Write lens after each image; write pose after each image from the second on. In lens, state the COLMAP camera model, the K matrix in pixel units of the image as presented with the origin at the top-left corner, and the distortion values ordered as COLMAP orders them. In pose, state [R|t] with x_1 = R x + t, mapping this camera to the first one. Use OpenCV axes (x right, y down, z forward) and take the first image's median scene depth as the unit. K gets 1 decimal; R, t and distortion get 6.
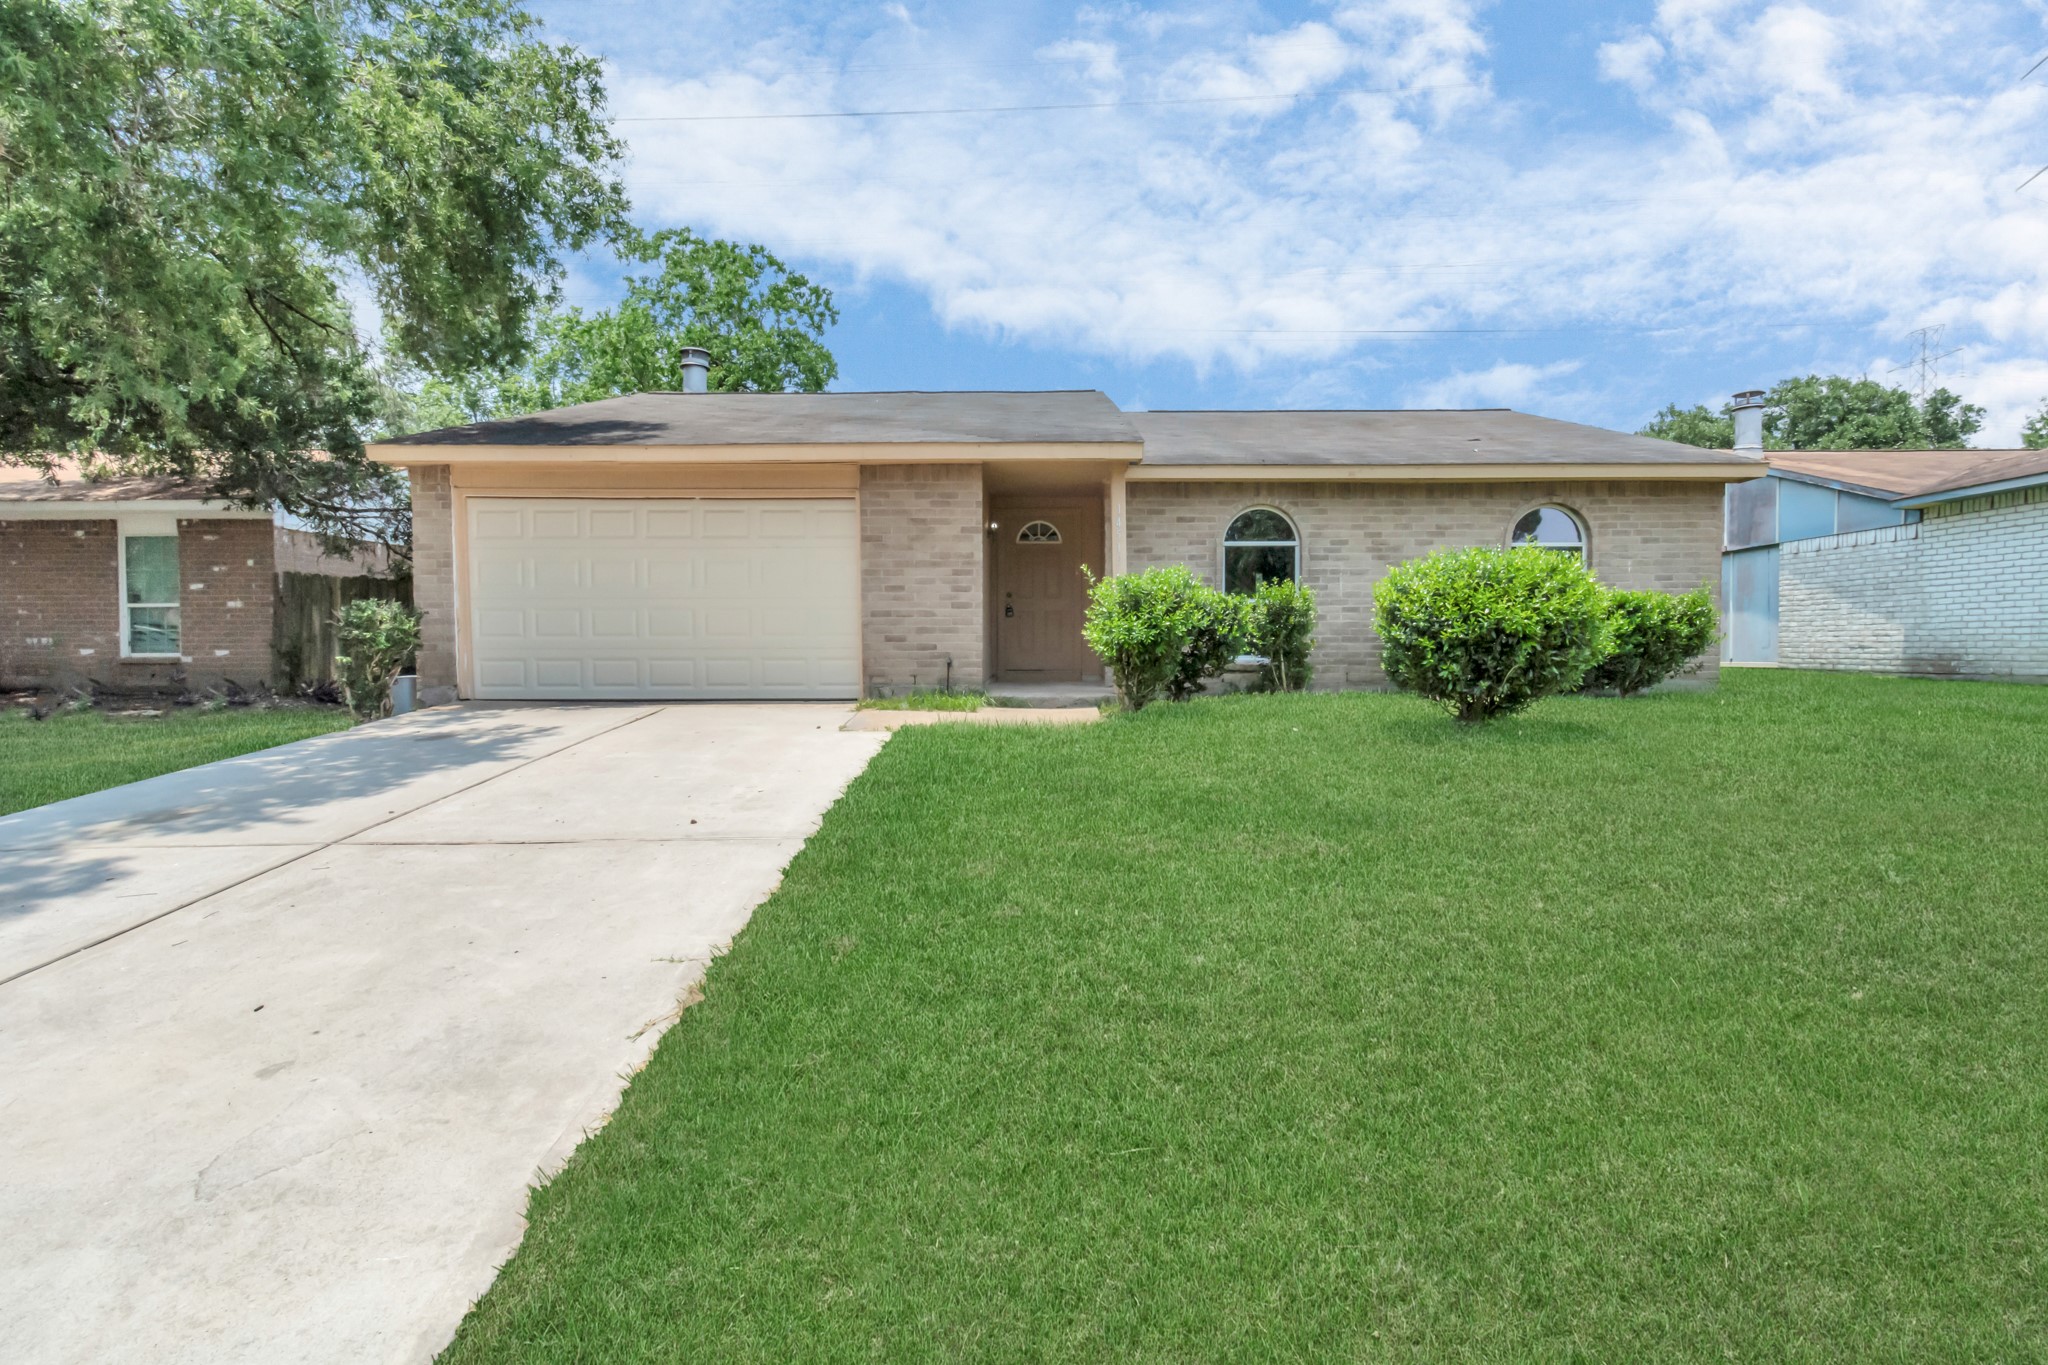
lens RADIAL K [[904.3, 0, 1027.3], [0, 904.3, 664.8], [0, 0, 1]] dist [0.002504, -0.001326]
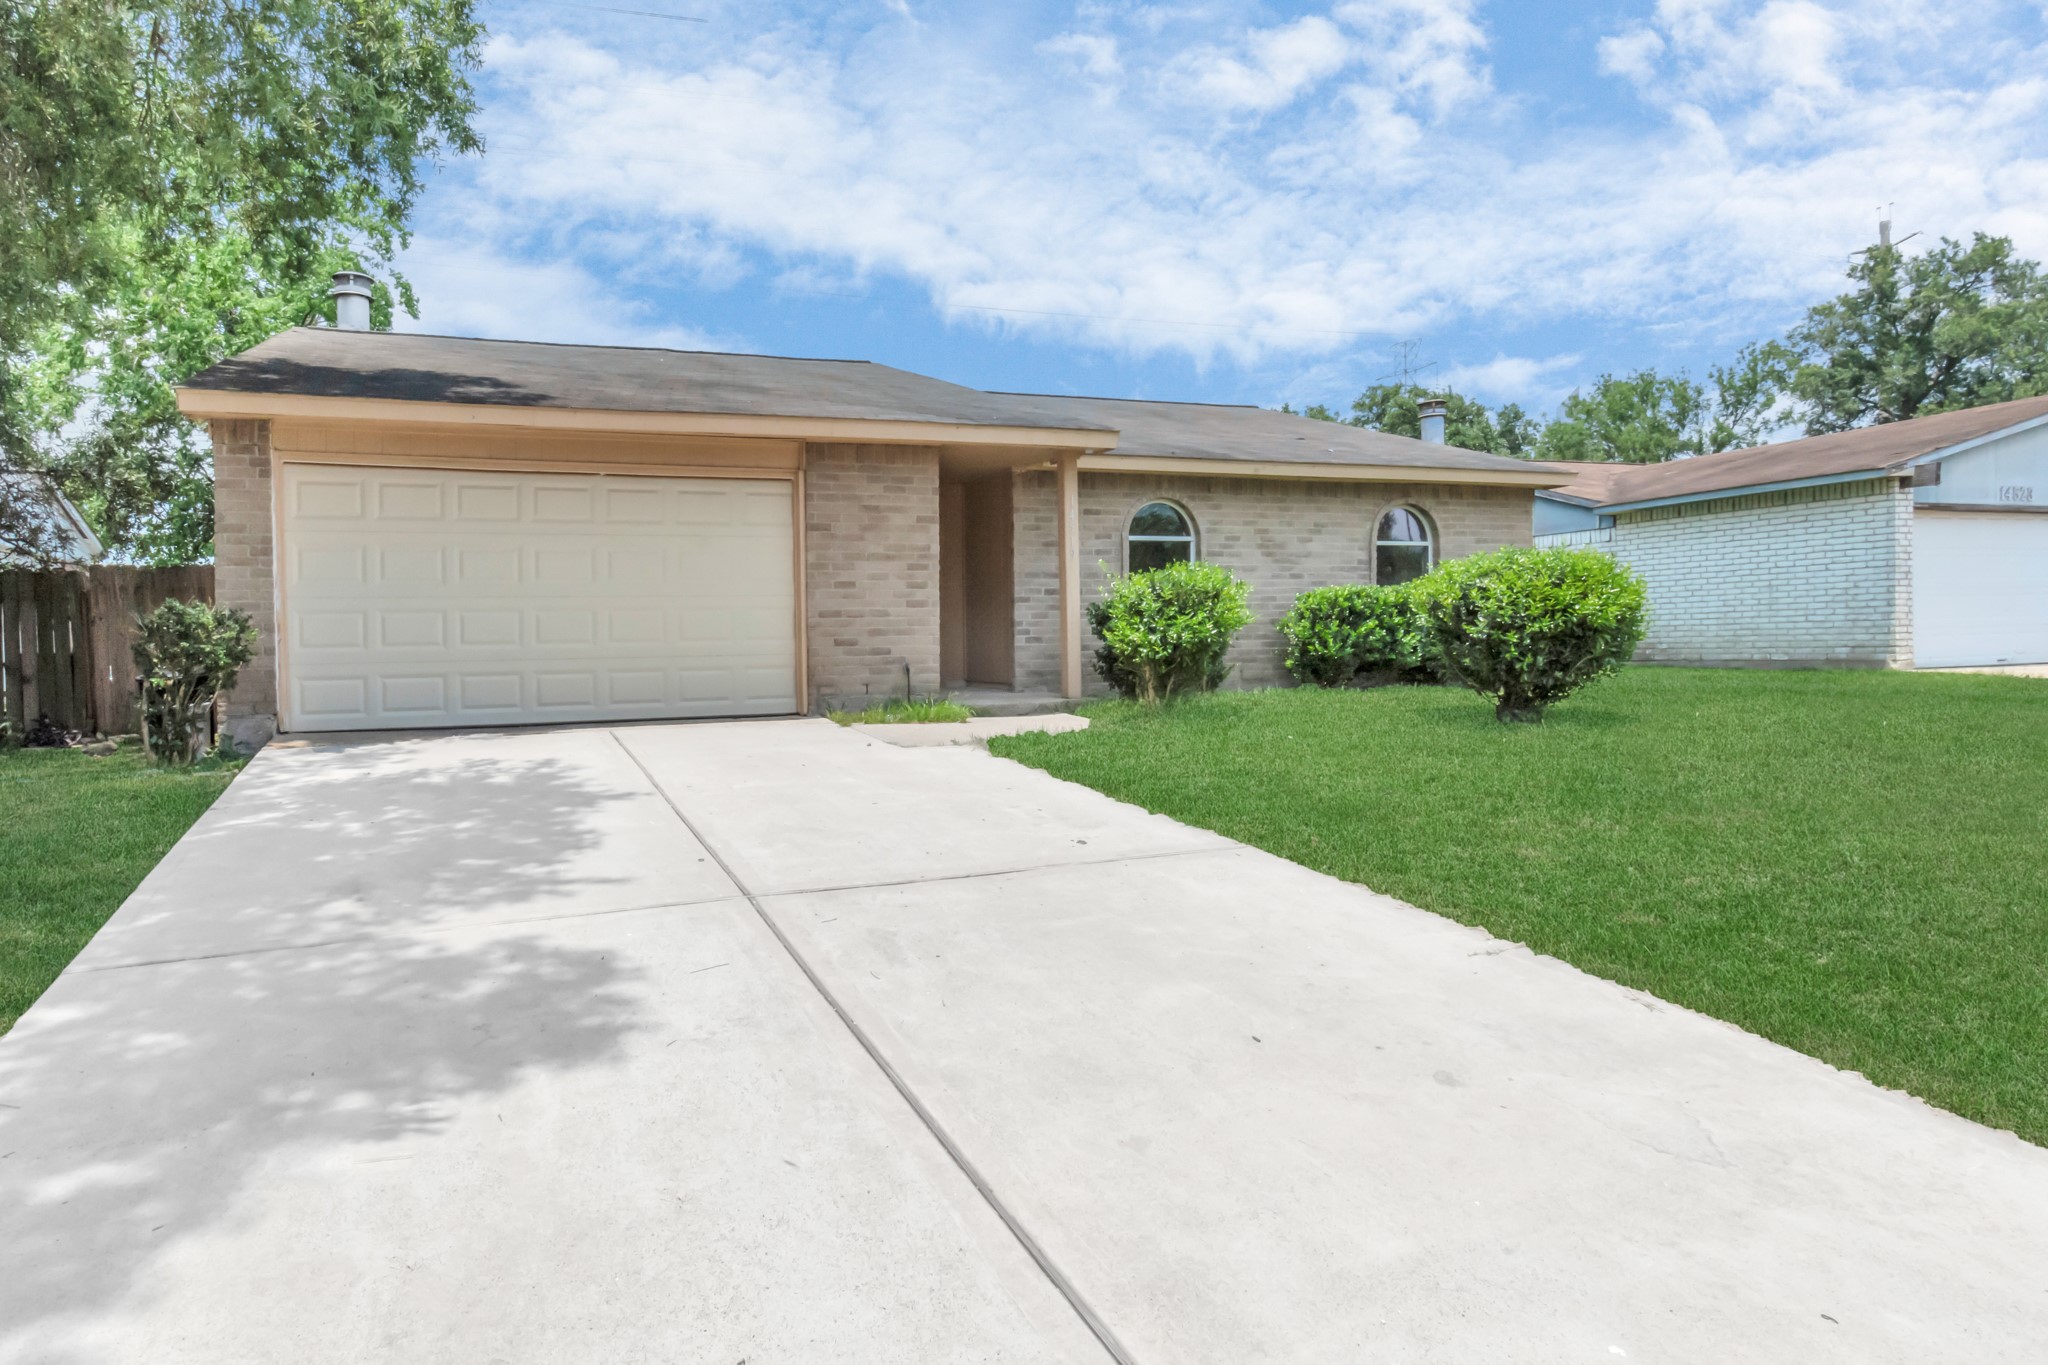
lens RADIAL K [[1023.2, 0, 1022.5], [0, 1023.2, 641.9], [0, 0, 1]] dist [-0.000438, 0.001065]
pose [[0.955150, -0.014917, 0.295745, -0.271367], [0.023074, 0.999443, -0.024109, -0.001818], [-0.295221, 0.029852, 0.954963, 0.010374]]
